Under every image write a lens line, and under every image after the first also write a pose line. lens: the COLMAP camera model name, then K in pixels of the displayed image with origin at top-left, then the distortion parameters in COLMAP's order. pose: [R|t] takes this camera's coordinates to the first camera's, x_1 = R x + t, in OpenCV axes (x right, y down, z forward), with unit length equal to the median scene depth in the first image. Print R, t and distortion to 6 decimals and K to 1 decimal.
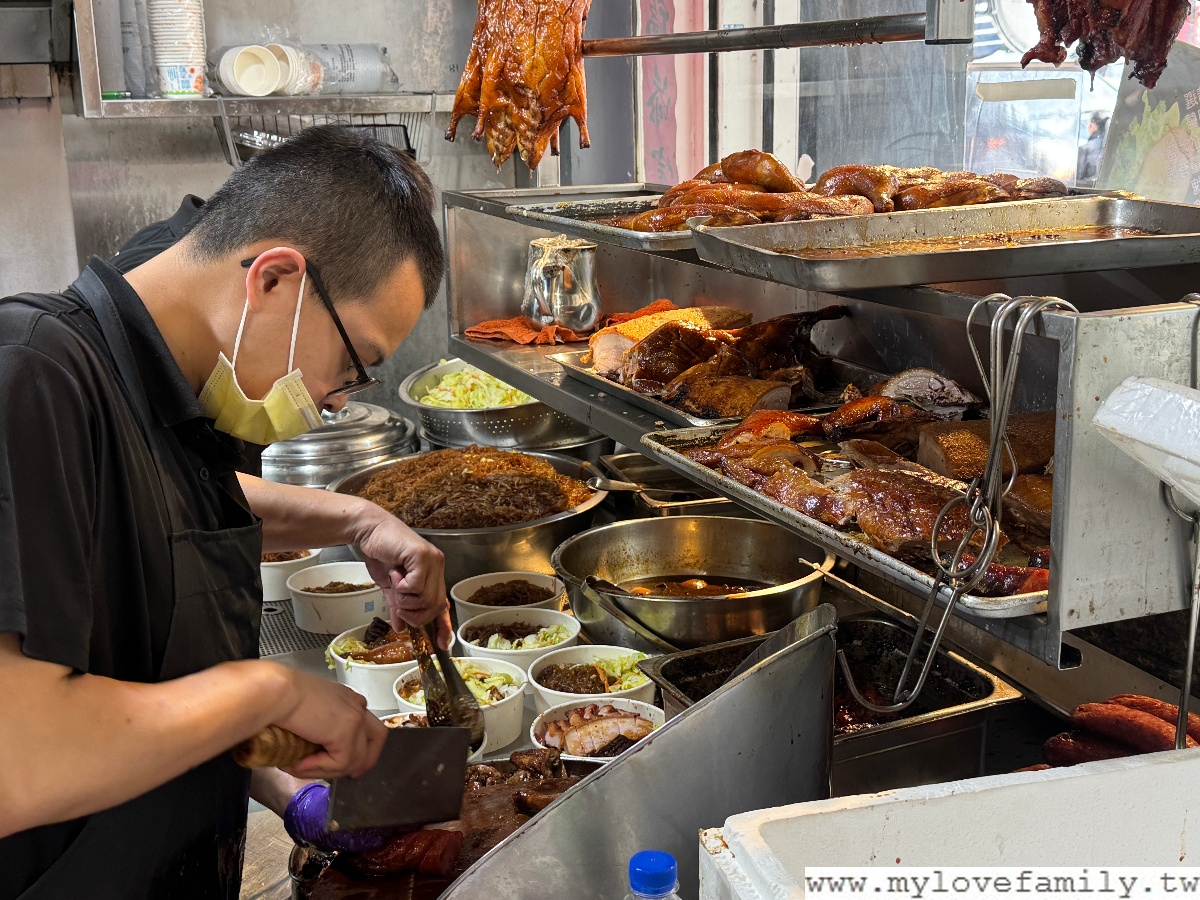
lens RADIAL K [[1557.3, 0, 601.6], [0, 1557.3, 470.2], [0, 0, 1]] dist [0.191890, -0.390319]
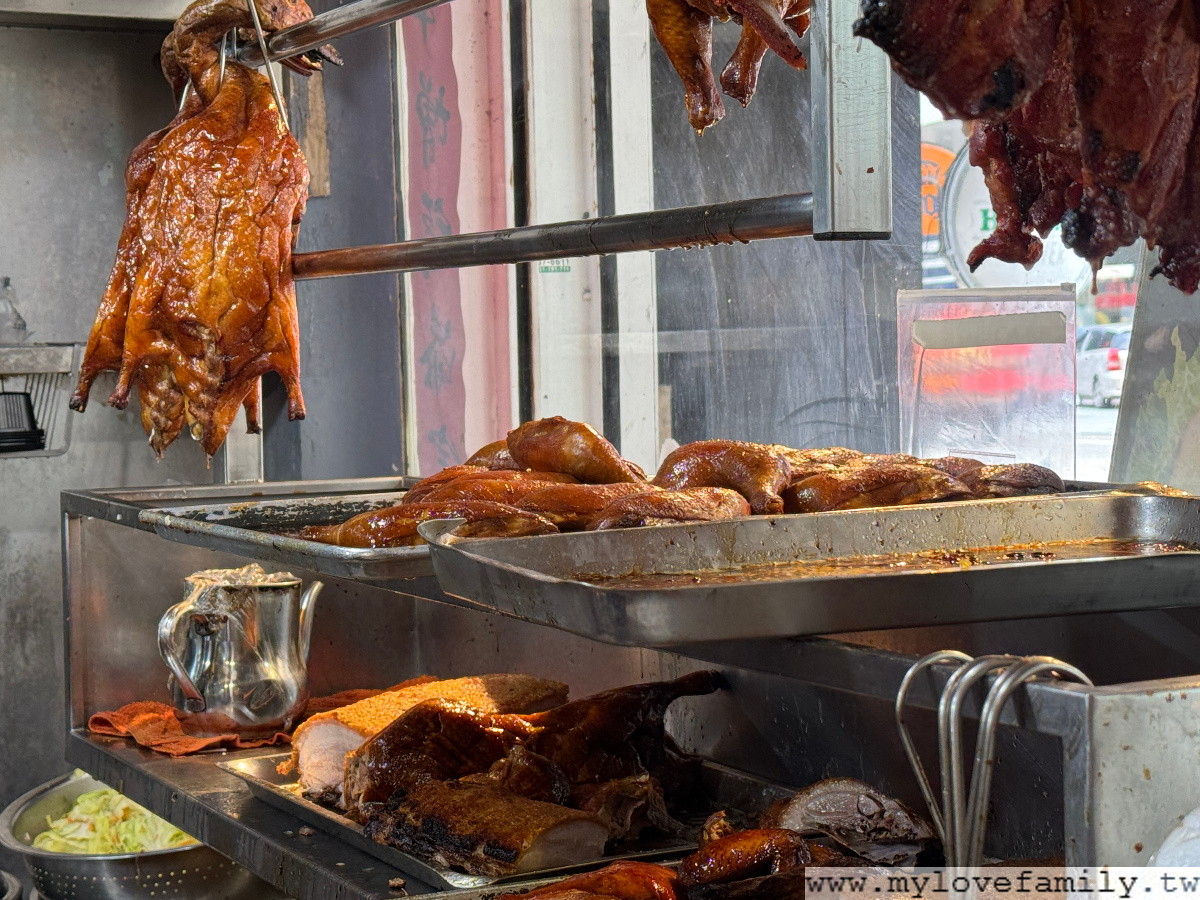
lens RADIAL K [[2308.4, 0, 621.7], [0, 2308.4, 443.8], [0, 0, 1]] dist [0.159731, -0.137296]
pose [[0.995899, -0.002297, 0.090445, 0.042499], [0.020517, 0.979368, -0.201039, -0.014718], [-0.088117, 0.202071, 0.975399, 0.135350]]
